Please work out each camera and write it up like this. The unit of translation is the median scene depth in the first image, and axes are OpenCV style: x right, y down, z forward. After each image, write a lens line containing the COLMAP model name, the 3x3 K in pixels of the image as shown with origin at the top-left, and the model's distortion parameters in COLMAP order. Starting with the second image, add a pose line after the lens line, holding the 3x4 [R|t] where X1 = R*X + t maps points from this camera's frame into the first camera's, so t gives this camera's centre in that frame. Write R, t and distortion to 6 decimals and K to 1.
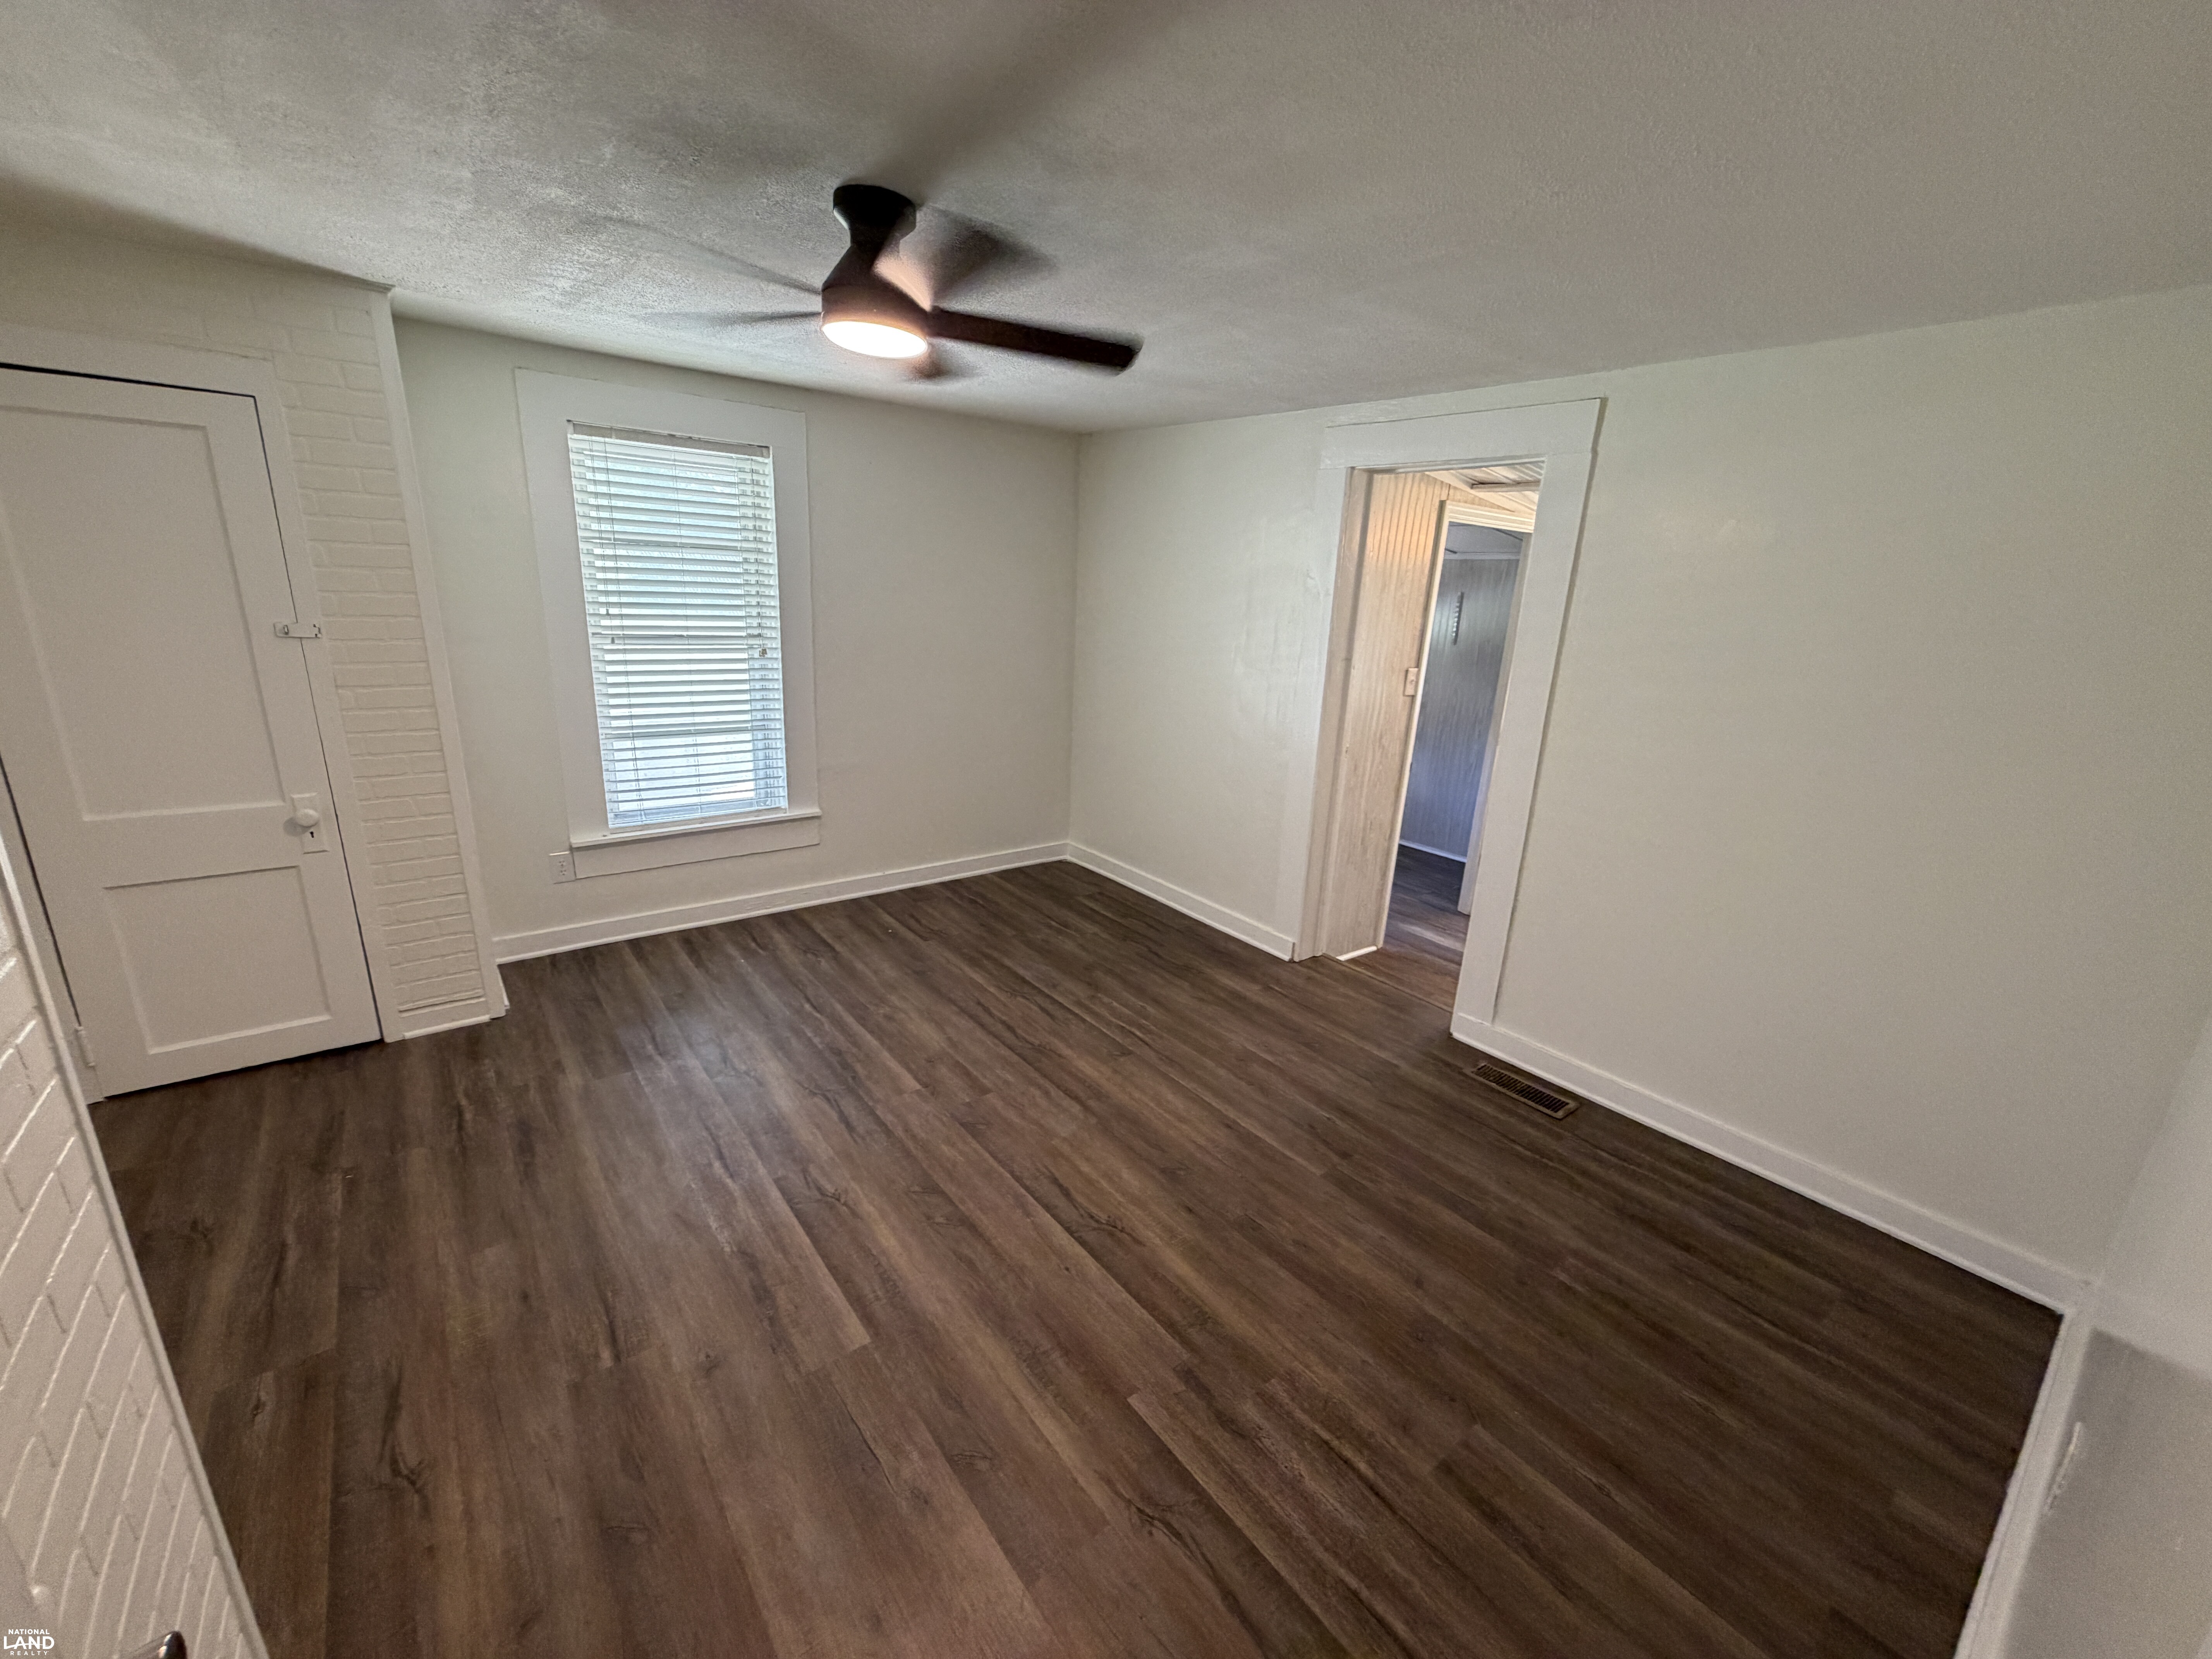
lens RADIAL K [[884.6, 0, 1102.3], [0, 884.6, 831.3], [0, 0, 1]] dist [-0.000186, -0.000036]
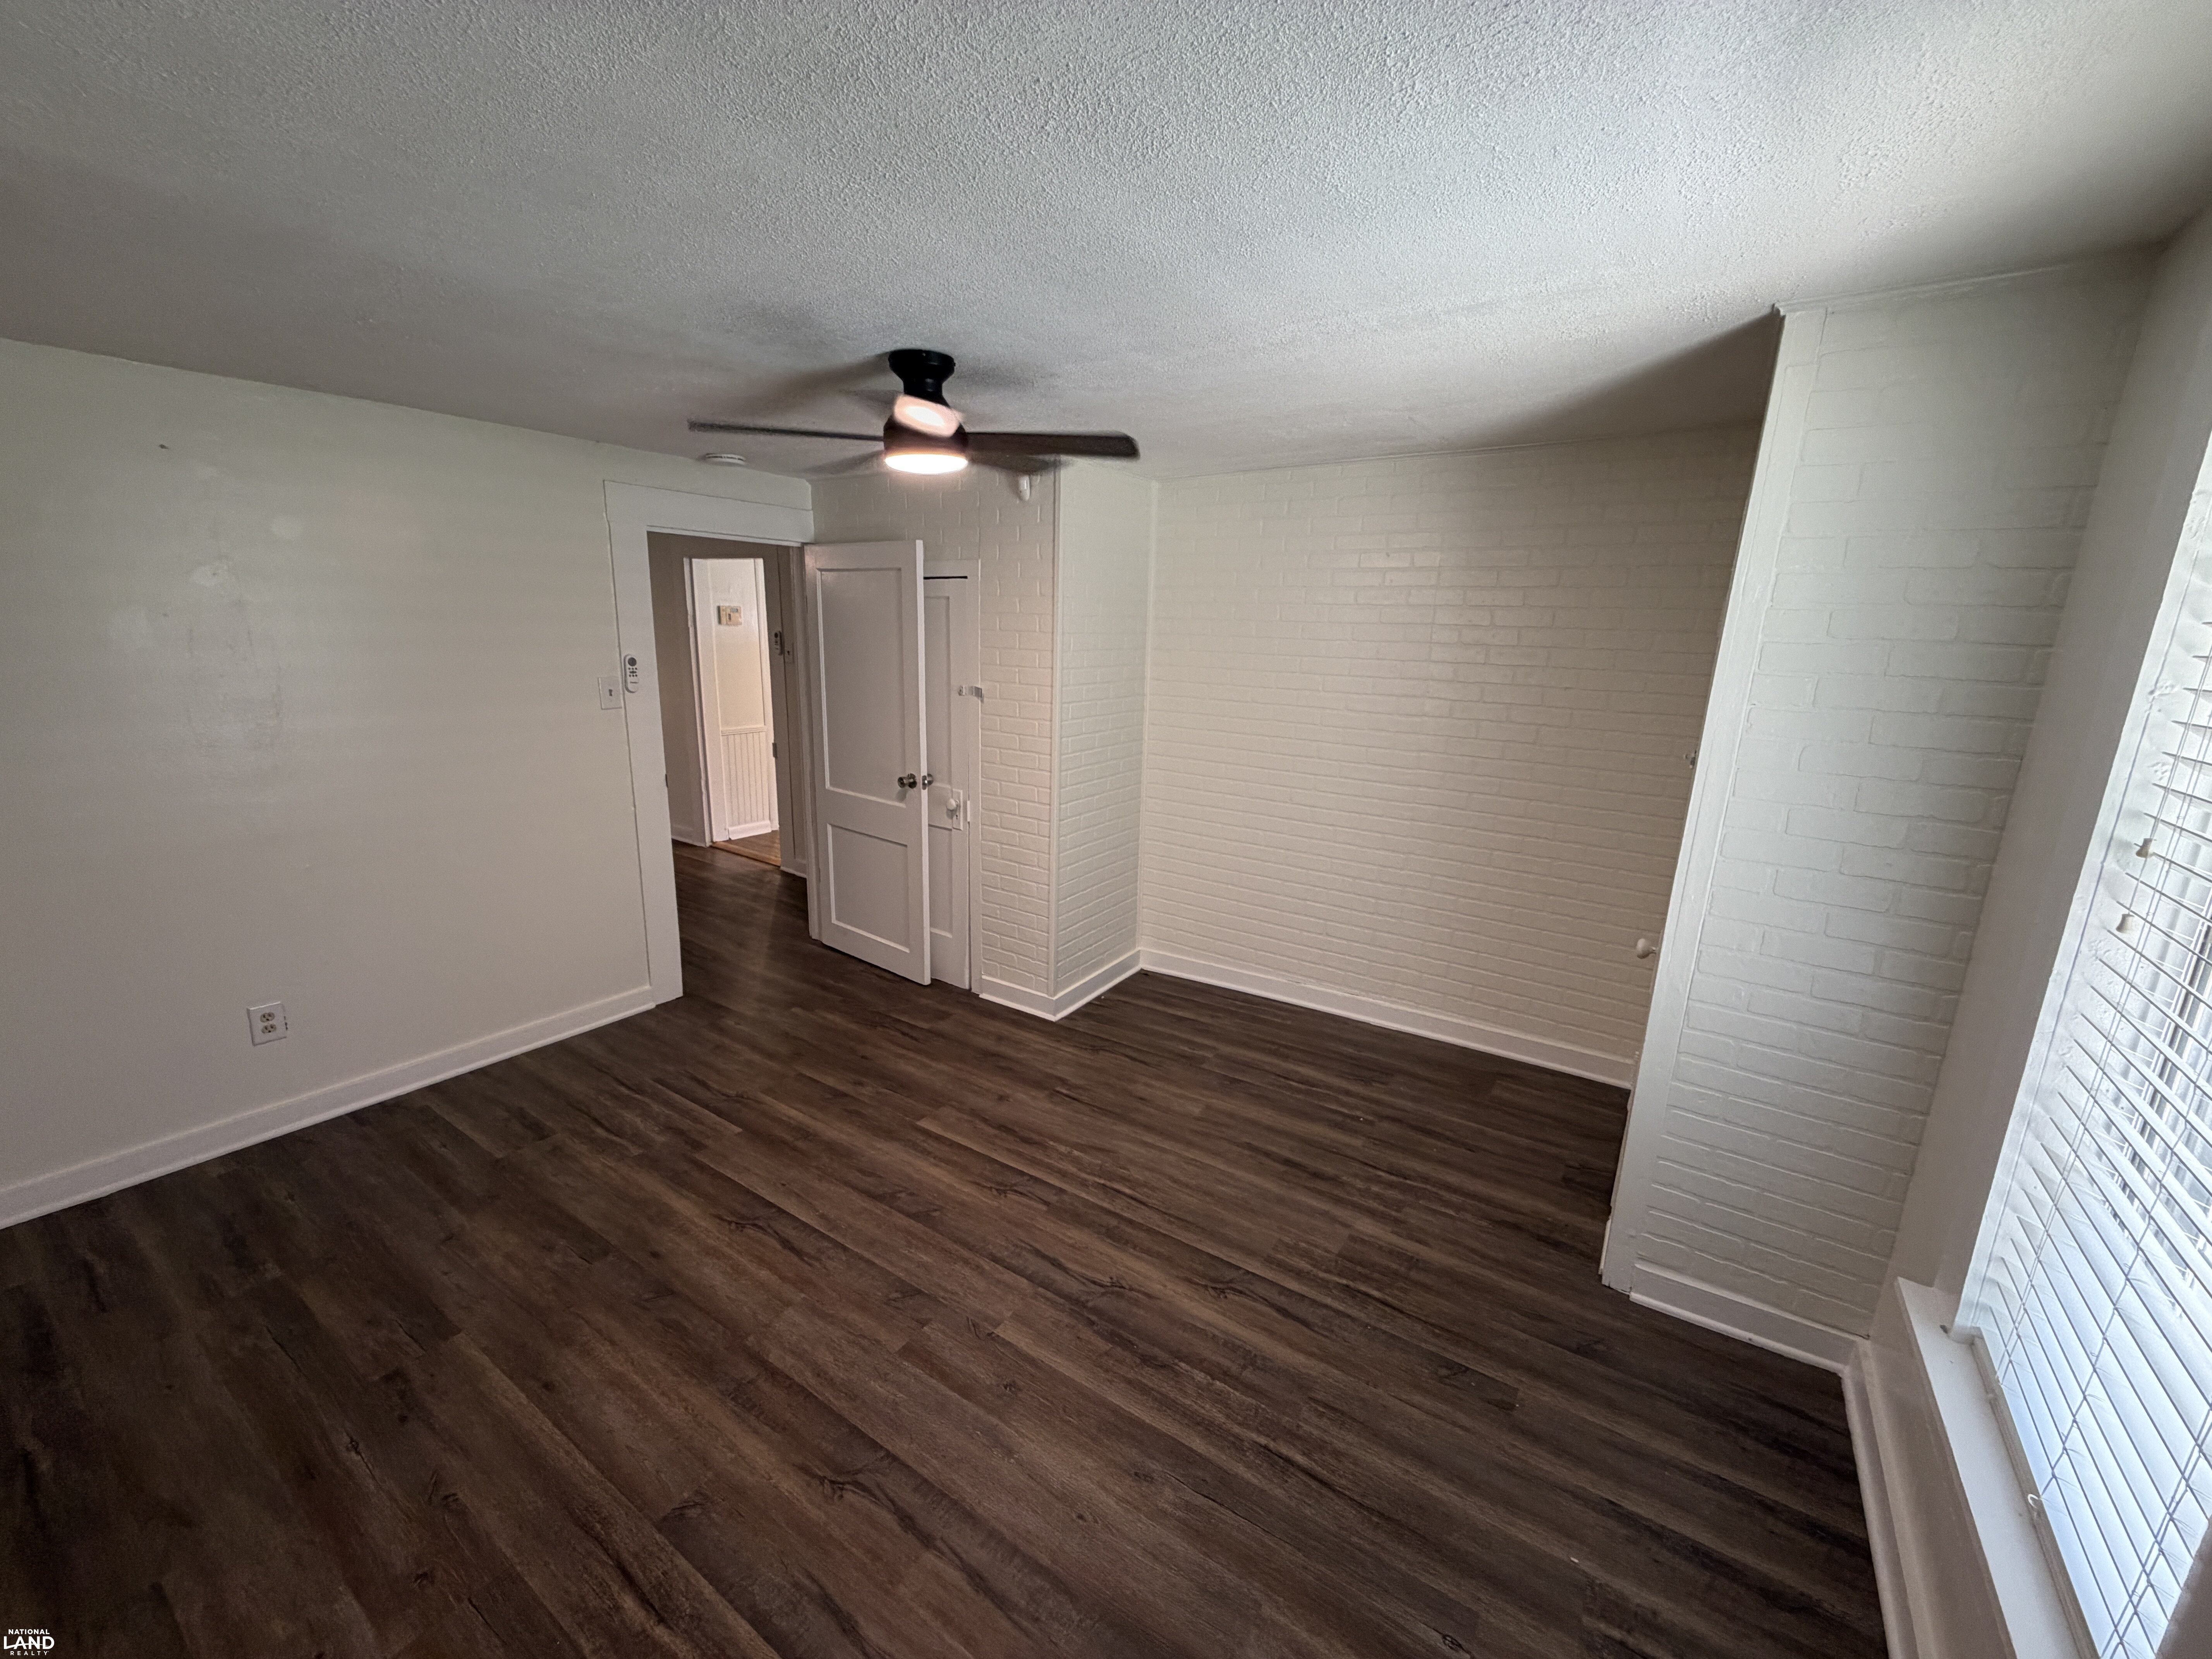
lens RADIAL K [[884.6, 0, 1102.3], [0, 884.6, 831.3], [0, 0, 1]] dist [-0.000186, -0.000036]
pose [[-0.950262, 0.005350, -0.311404, -0.071806], [-0.147252, 0.873325, 0.464349, -0.517185], [0.274442, 0.487108, -0.829101, 1.703554]]
